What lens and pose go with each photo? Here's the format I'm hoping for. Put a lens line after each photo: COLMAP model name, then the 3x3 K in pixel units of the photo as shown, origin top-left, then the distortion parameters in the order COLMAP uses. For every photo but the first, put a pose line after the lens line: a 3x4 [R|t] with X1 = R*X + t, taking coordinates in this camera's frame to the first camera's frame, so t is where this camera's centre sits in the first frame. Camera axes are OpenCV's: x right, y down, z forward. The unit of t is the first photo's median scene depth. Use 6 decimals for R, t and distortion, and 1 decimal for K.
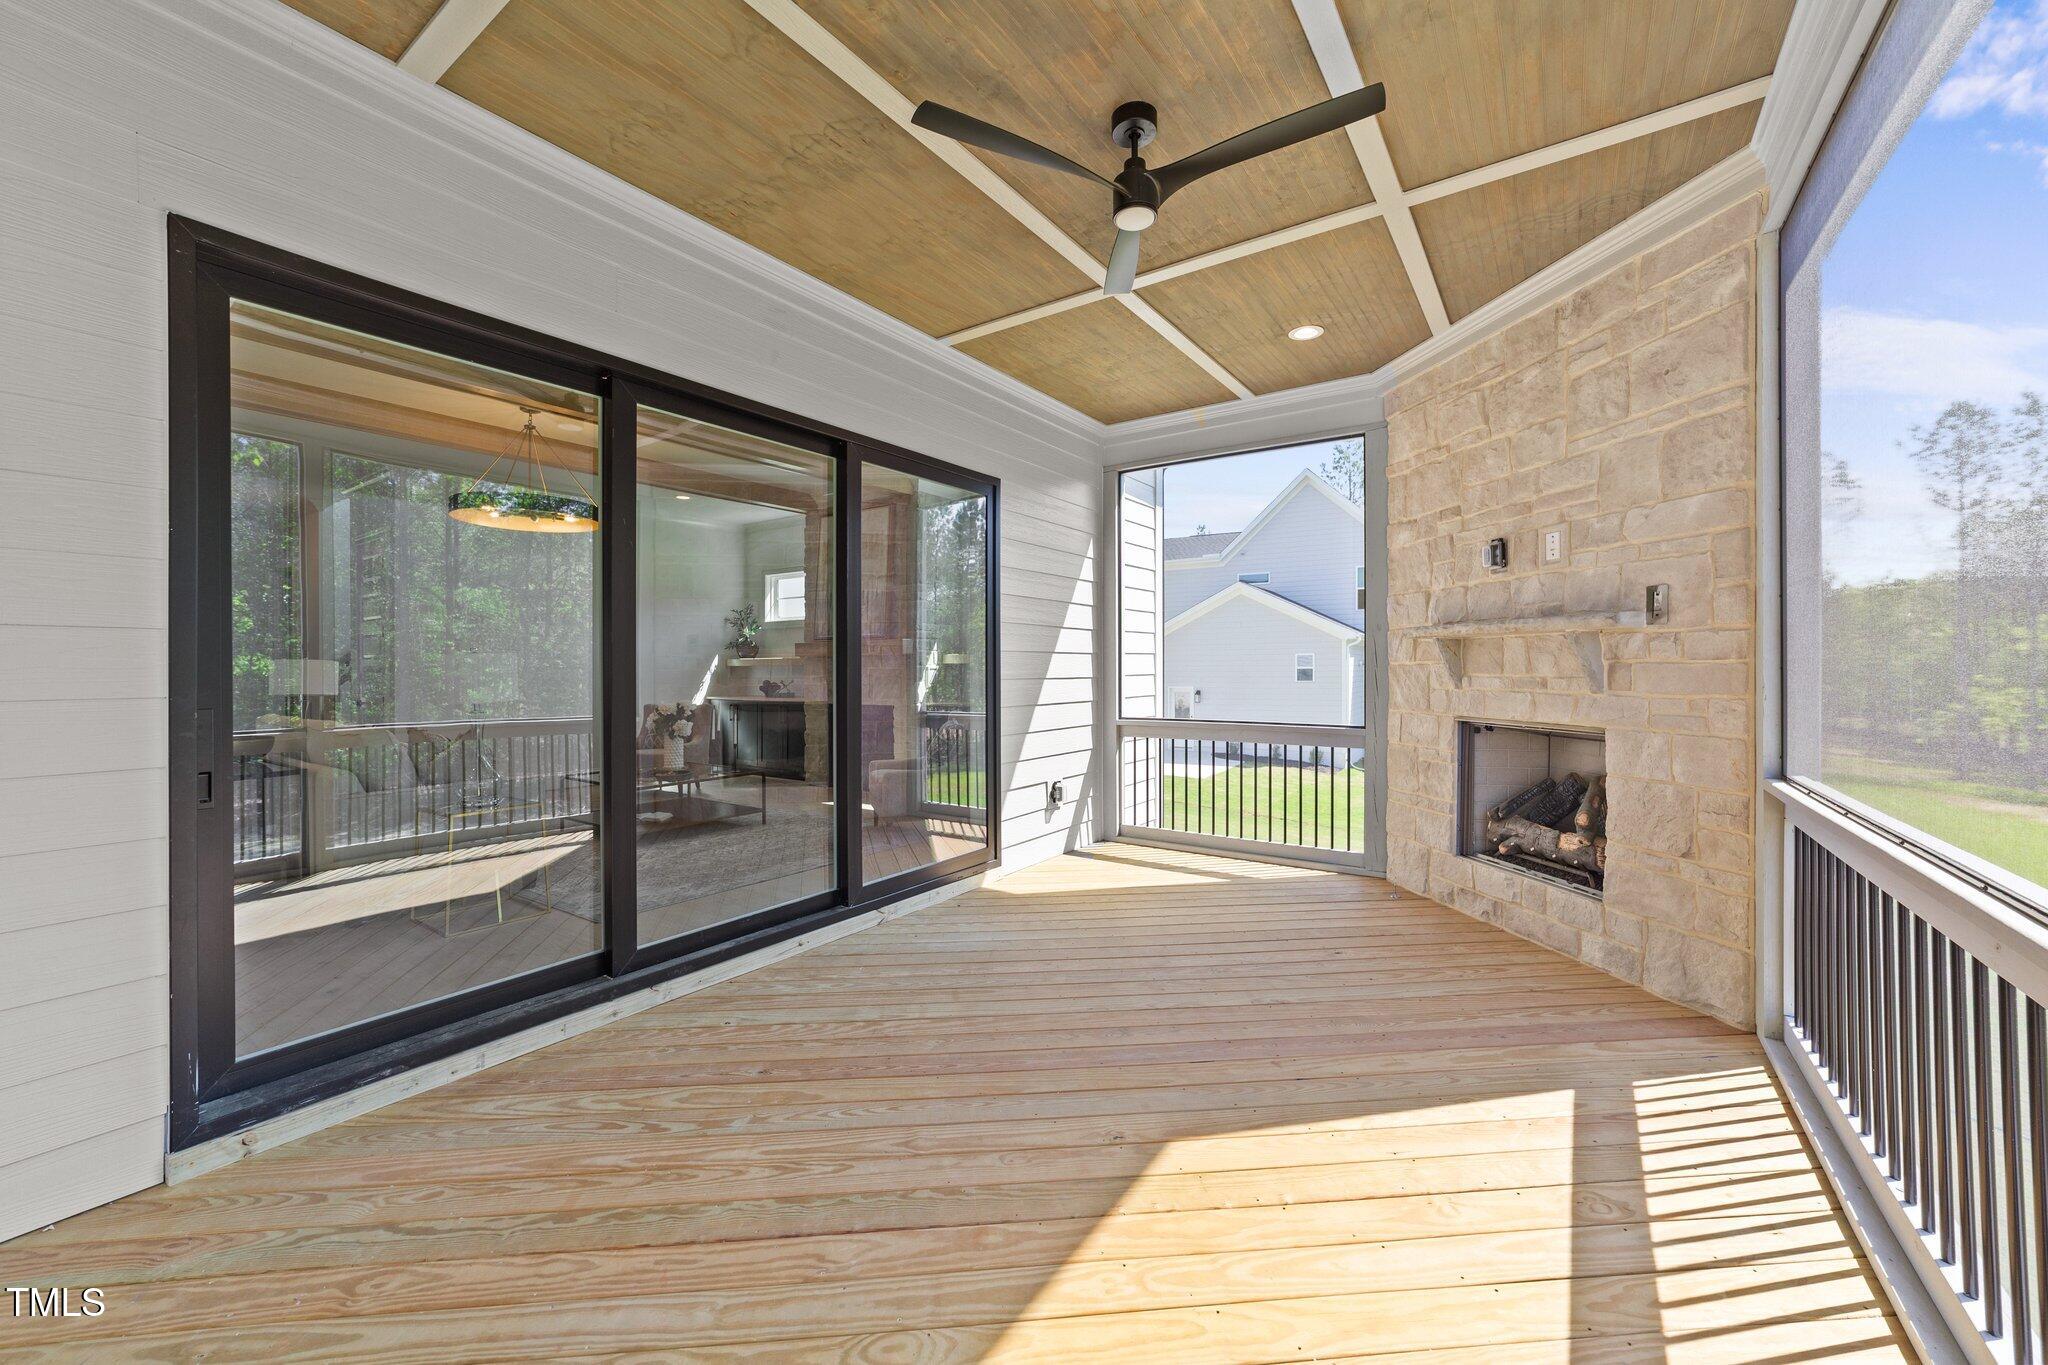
lens RADIAL K [[782.5, 0, 1024.3], [0, 782.5, 680.2], [0, 0, 1]] dist [-0.011797, 0.000129]
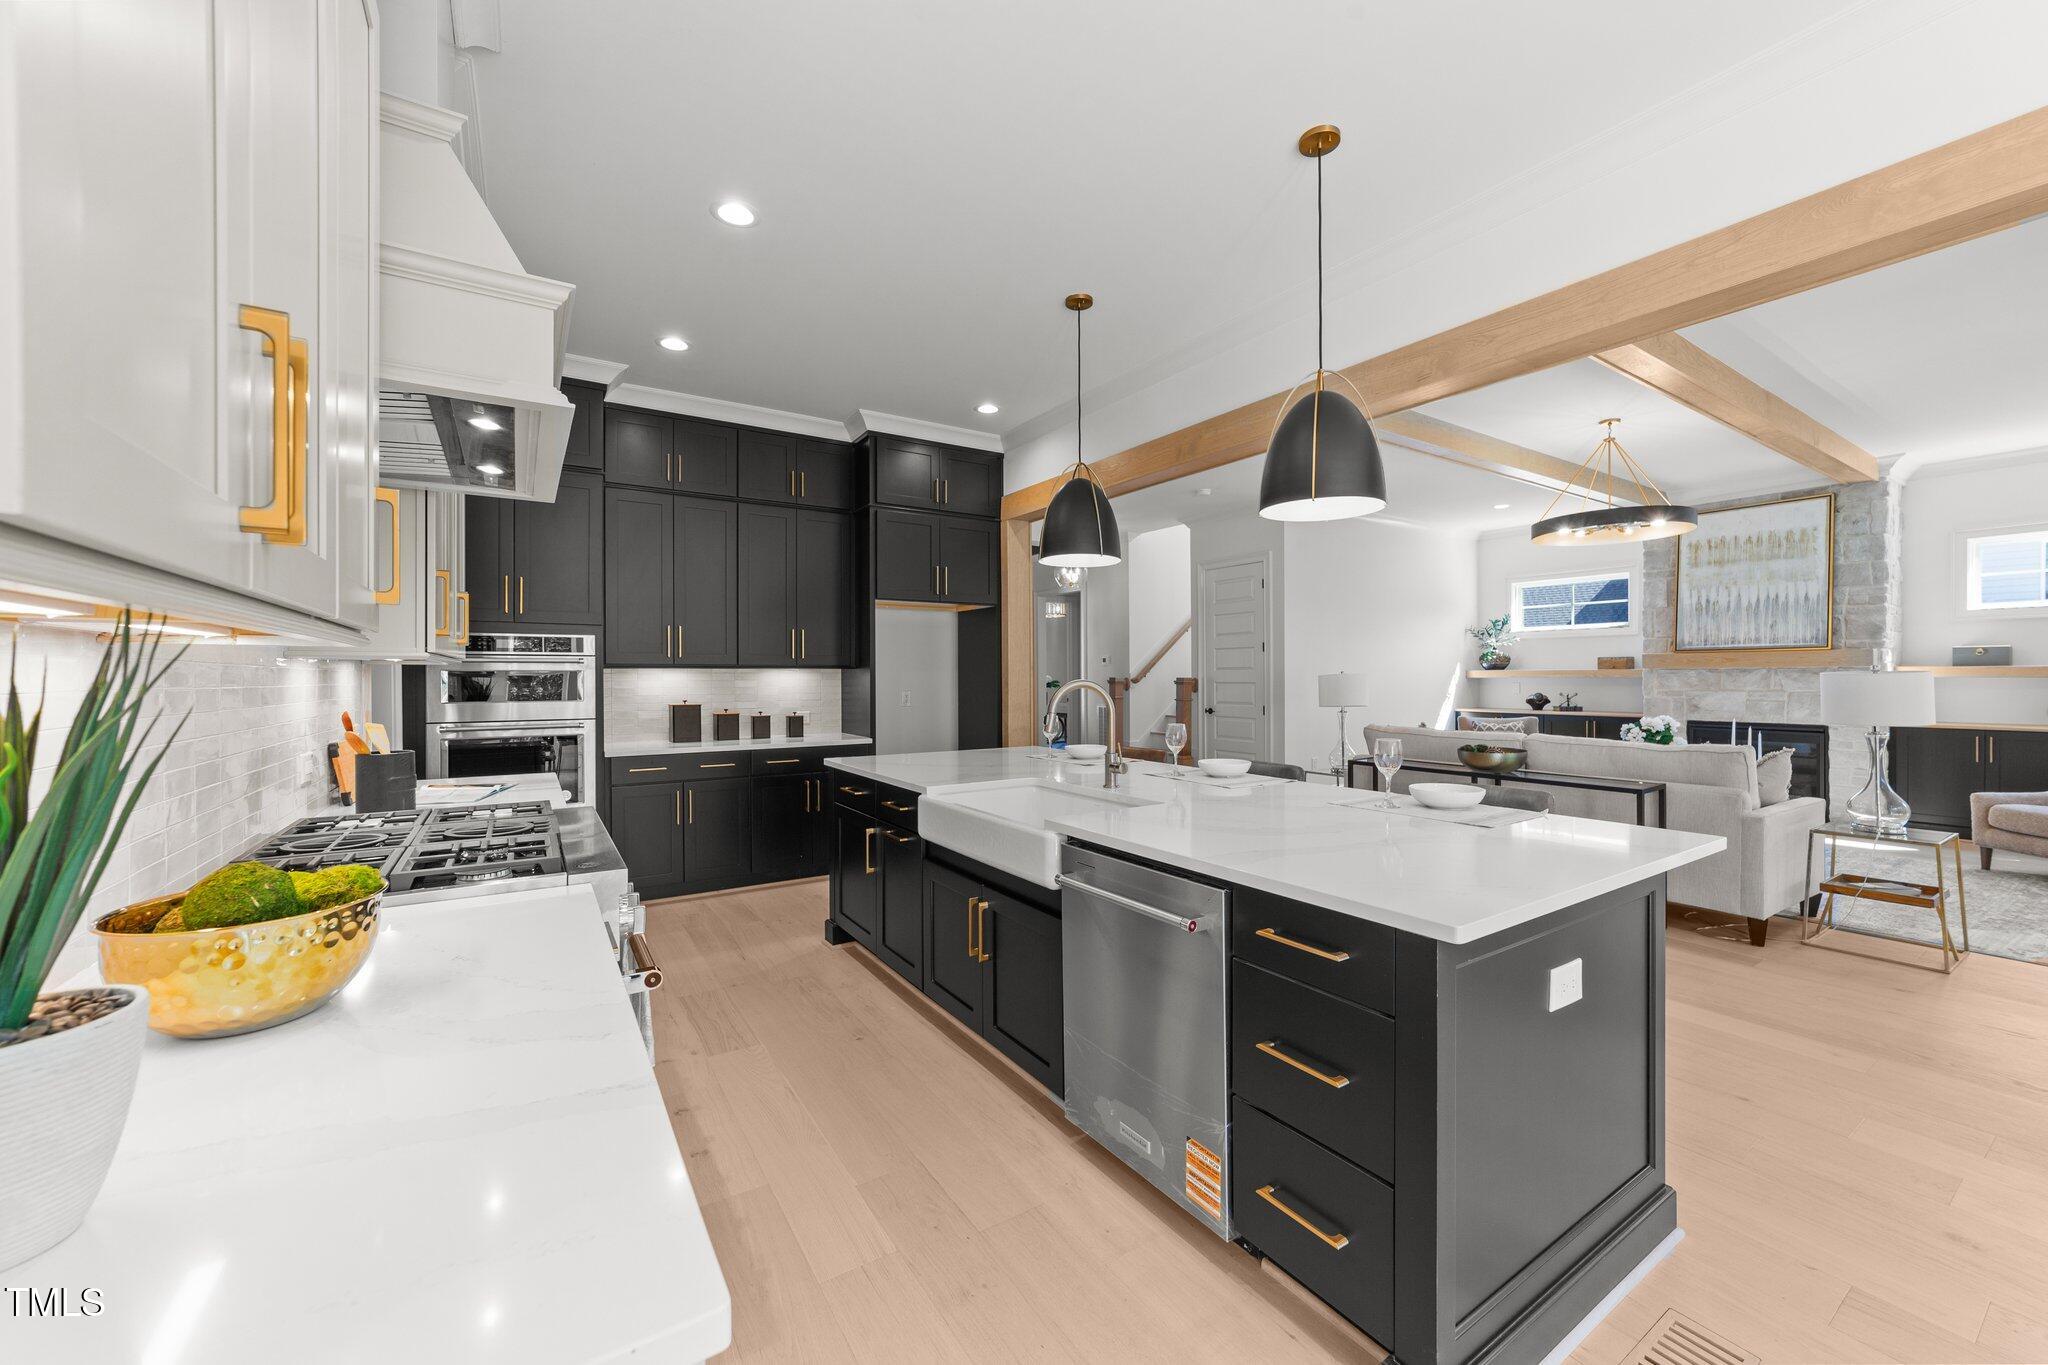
lens RADIAL K [[783.1, 0, 1027.8], [0, 783.1, 682.3], [0, 0, 1]] dist [-0.008658, 0.005643]
pose [[0.927699, -0.000828, -0.373329, -1.403803], [0.000754, 1.000000, -0.000345, -0.033328], [0.373329, 0.000039, 0.927699, -0.300715]]
